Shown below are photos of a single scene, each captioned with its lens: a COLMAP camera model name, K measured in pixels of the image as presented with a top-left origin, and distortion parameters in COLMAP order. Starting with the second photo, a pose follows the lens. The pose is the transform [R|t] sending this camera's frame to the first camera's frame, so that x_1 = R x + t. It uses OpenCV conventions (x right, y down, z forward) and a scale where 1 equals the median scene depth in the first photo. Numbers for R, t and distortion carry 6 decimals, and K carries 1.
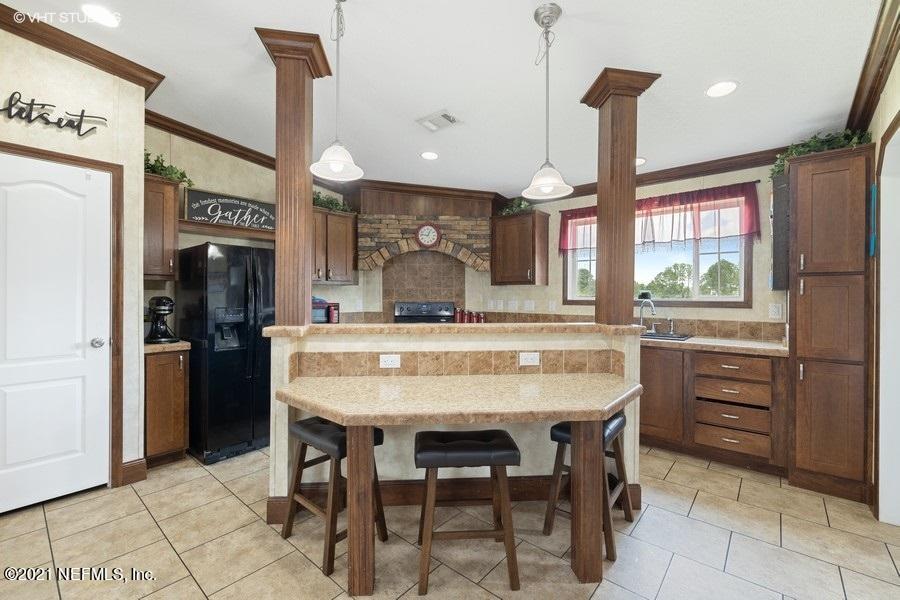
lens RADIAL K [[381.1, 0, 443.9], [0, 381.1, 298.4], [0, 0, 1]] dist [0.000668, 0.000623]
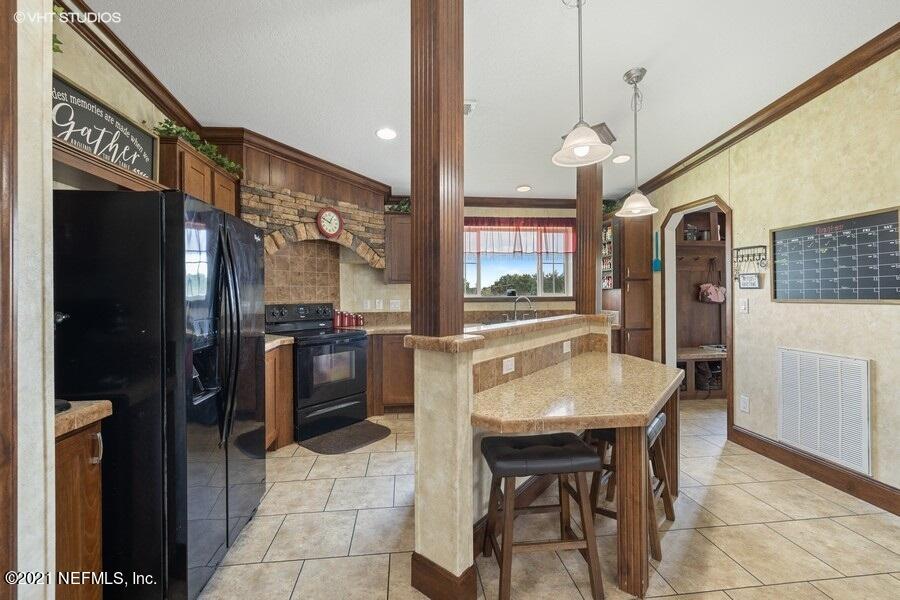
lens RADIAL K [[381.1, 0, 444.6], [0, 381.1, 296.6], [0, 0, 1]] dist [0.000668, 0.000623]
pose [[0.677493, -0.011884, 0.735434, -0.485944], [0.015260, 0.999881, 0.002100, -0.002637], [-0.735371, 0.009800, 0.677594, 0.259835]]
